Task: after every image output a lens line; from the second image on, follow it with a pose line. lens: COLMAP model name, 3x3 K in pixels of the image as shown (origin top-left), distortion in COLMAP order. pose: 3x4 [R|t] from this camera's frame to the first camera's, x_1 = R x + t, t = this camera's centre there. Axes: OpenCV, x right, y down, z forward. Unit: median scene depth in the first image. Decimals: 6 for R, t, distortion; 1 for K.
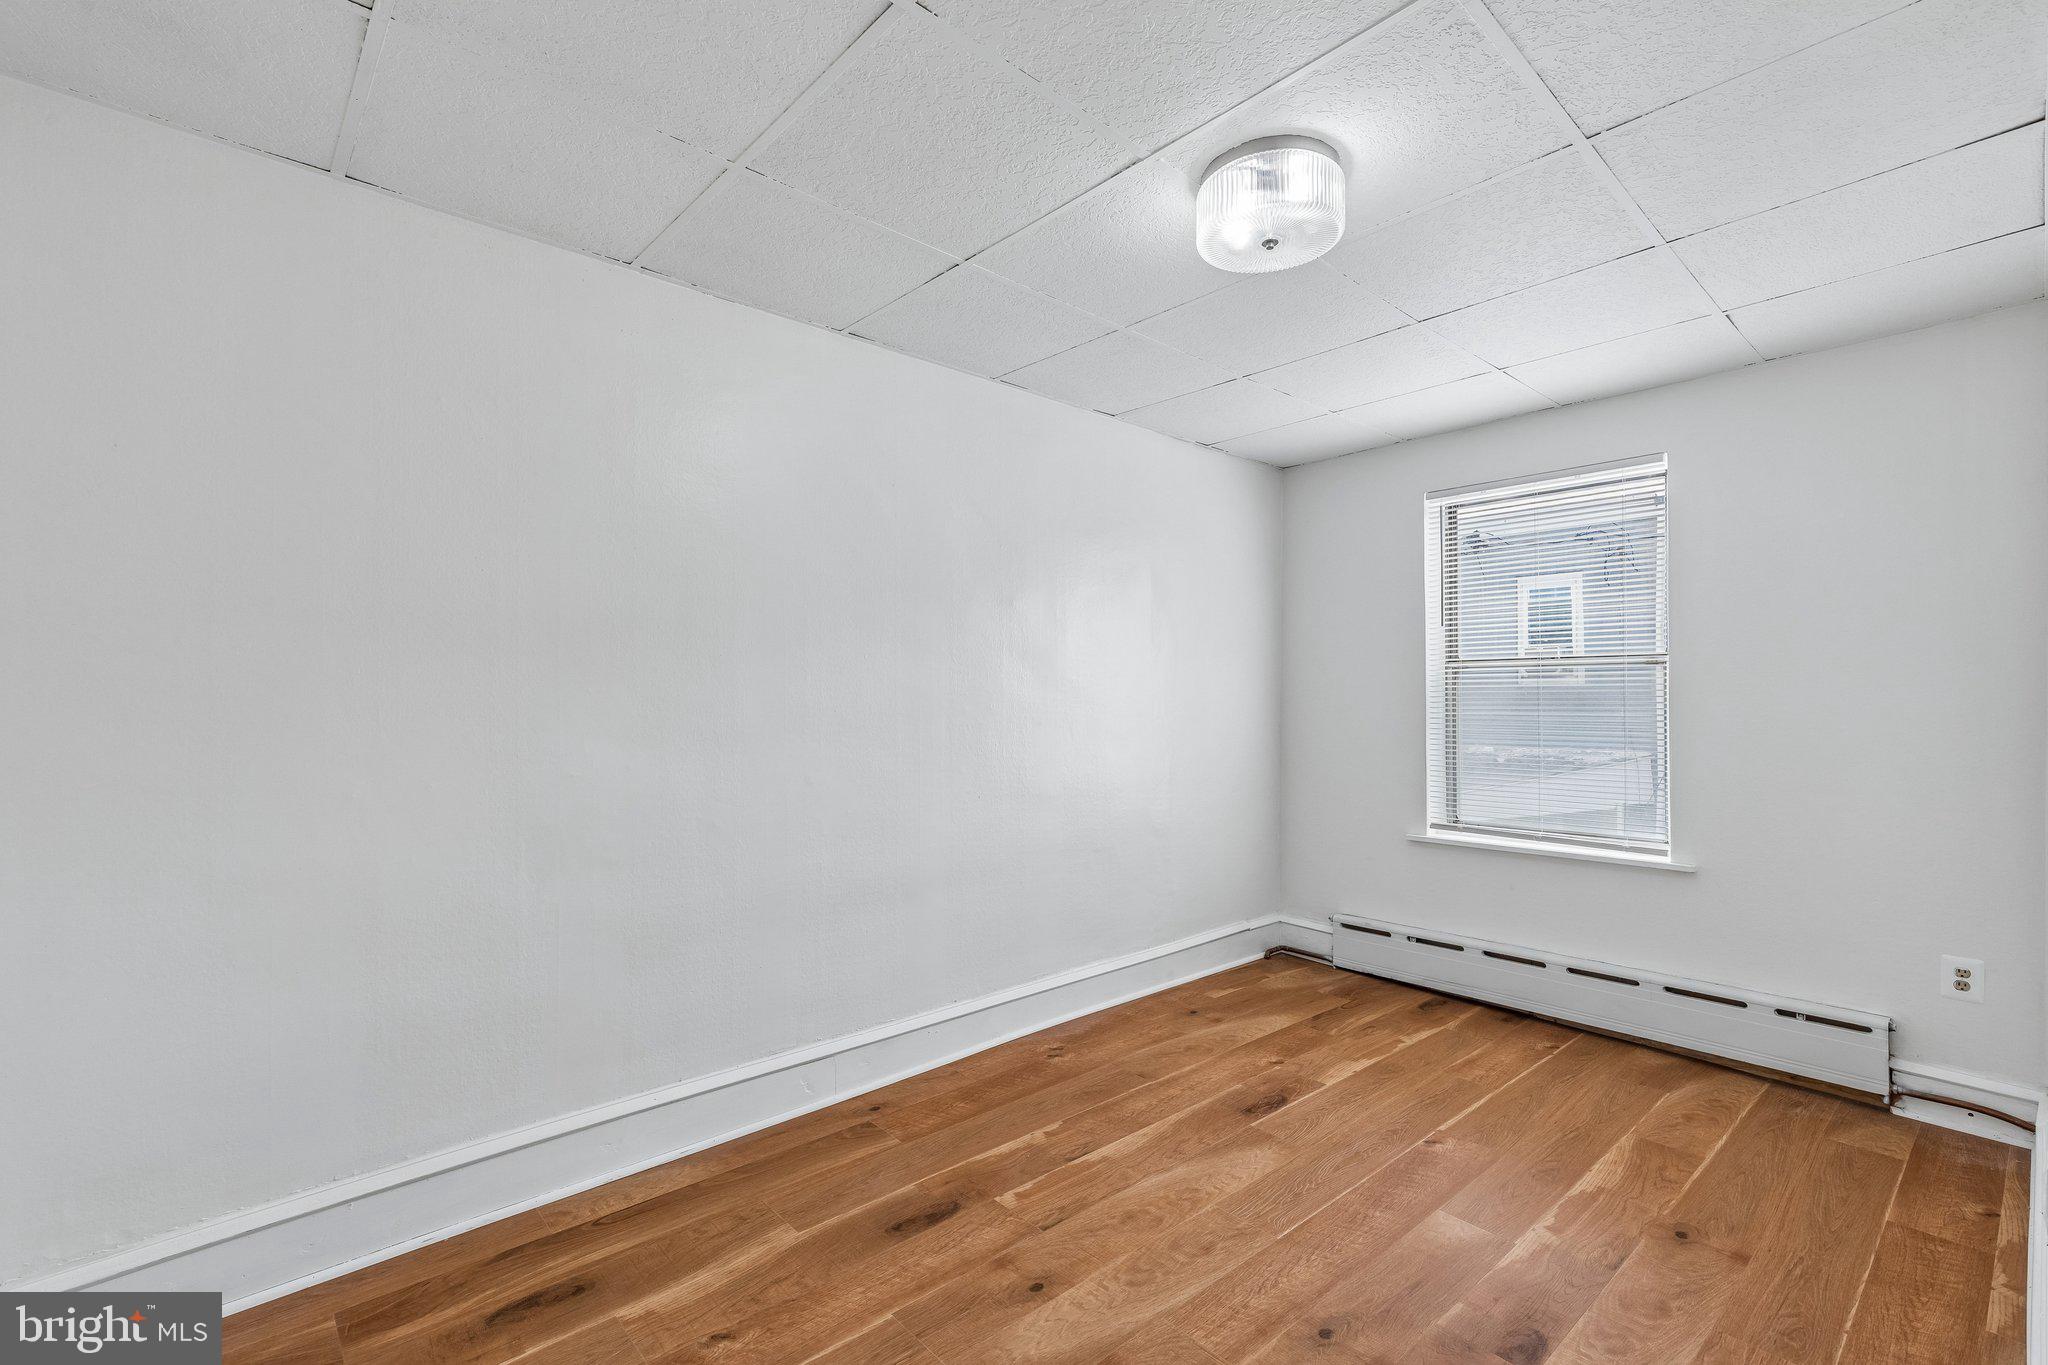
lens RADIAL K [[923.2, 0, 1029.2], [0, 923.2, 682.7], [0, 0, 1]] dist [0.006087, -0.000690]
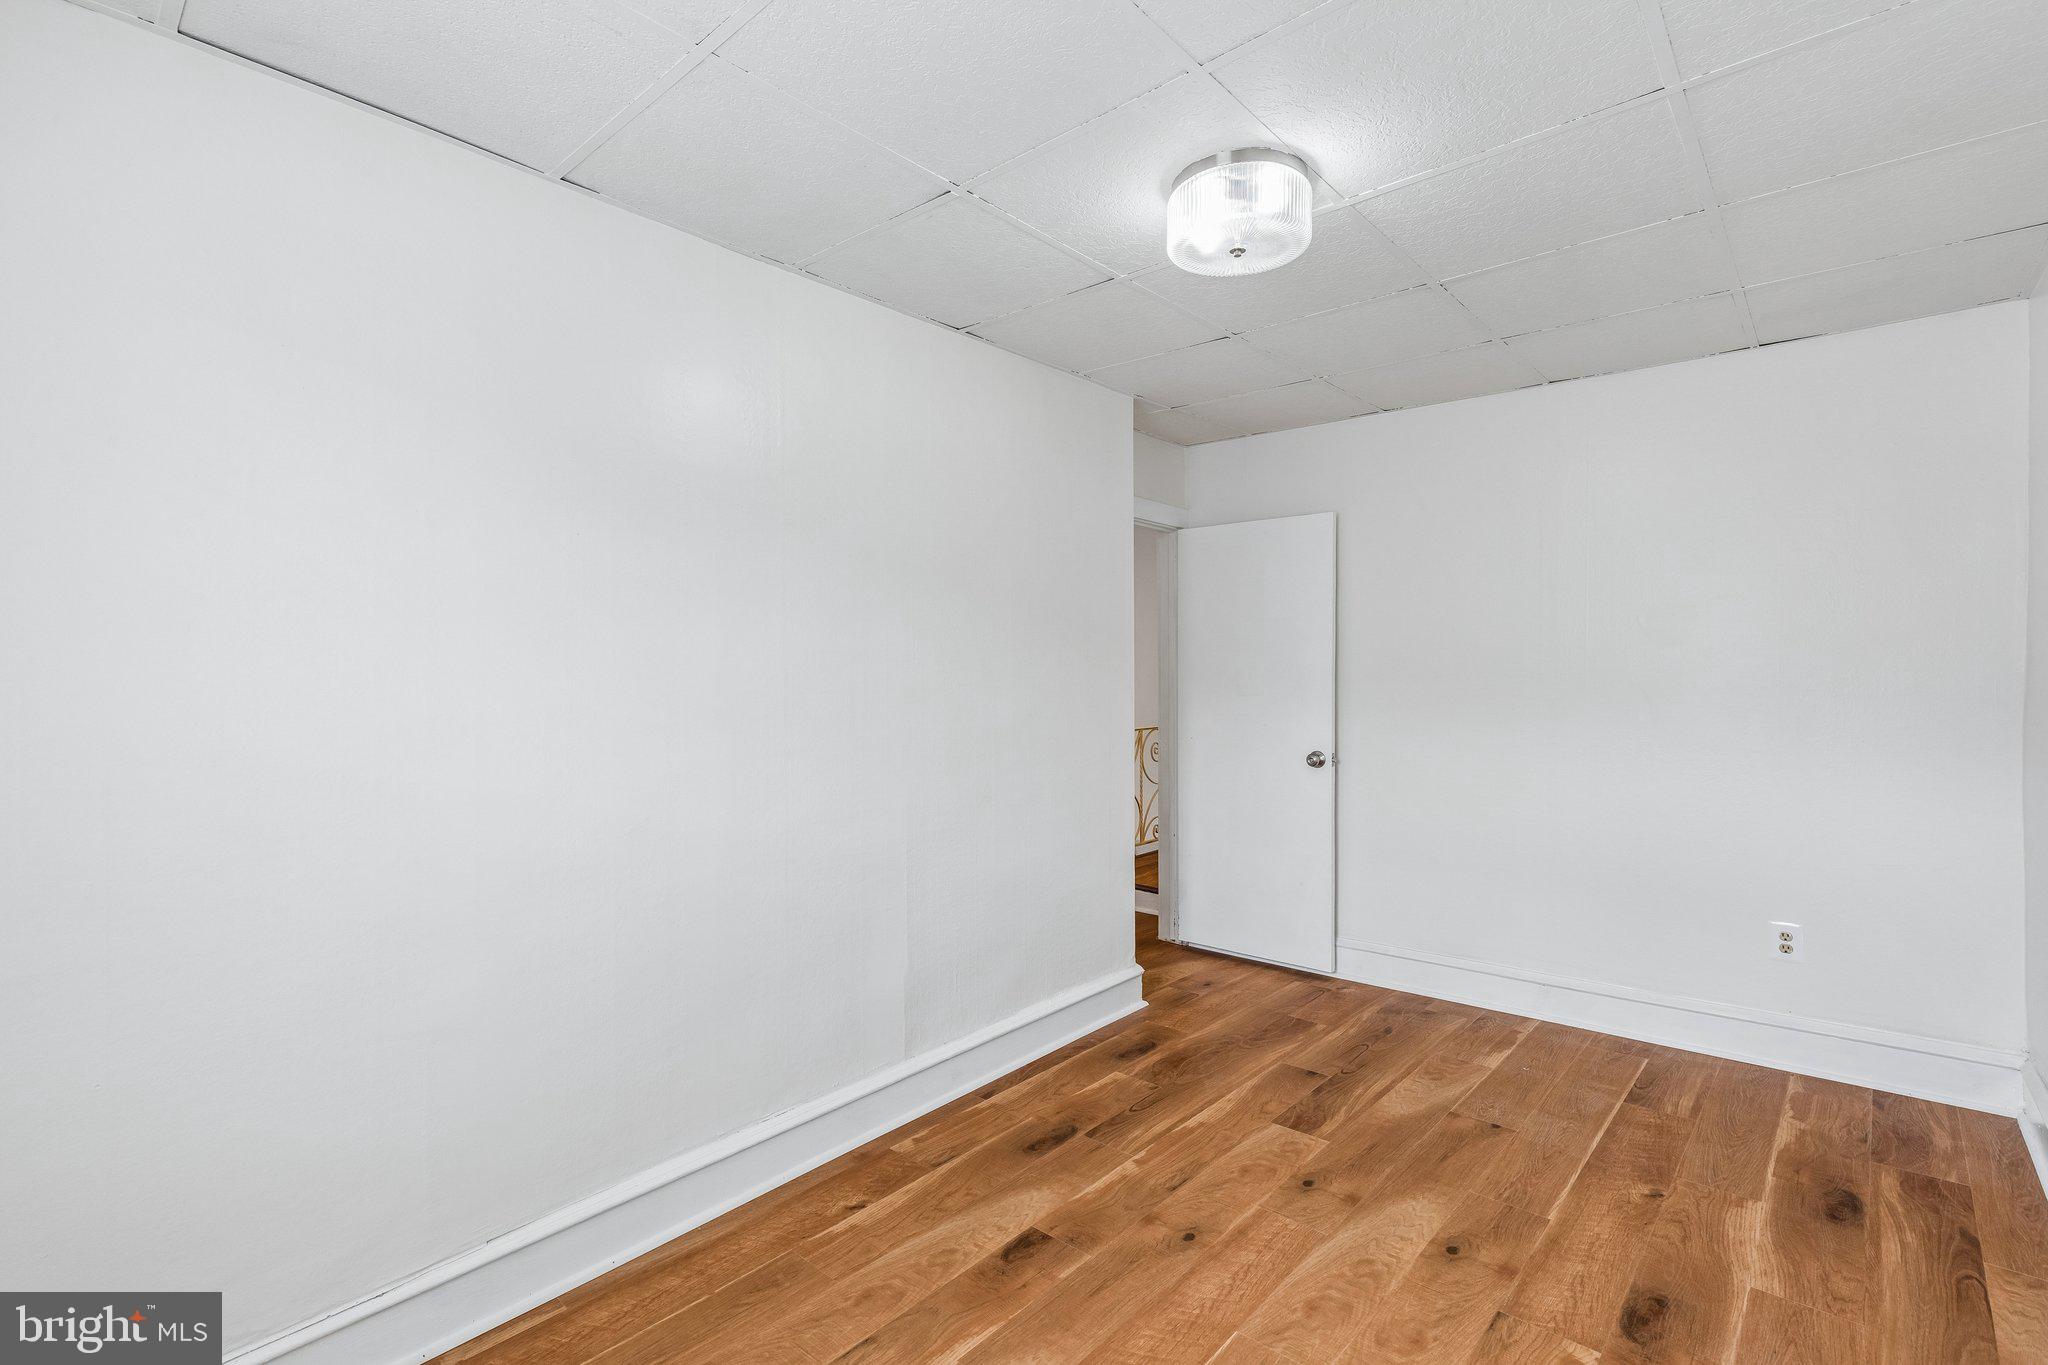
lens RADIAL K [[923.2, 0, 1029.2], [0, 923.2, 682.7], [0, 0, 1]] dist [0.006087, -0.000690]
pose [[-0.995533, 0.005685, -0.094242, 0.581100], [0.006264, 0.999963, -0.005849, 0.003301], [0.094205, -0.006413, -0.995532, 1.991087]]
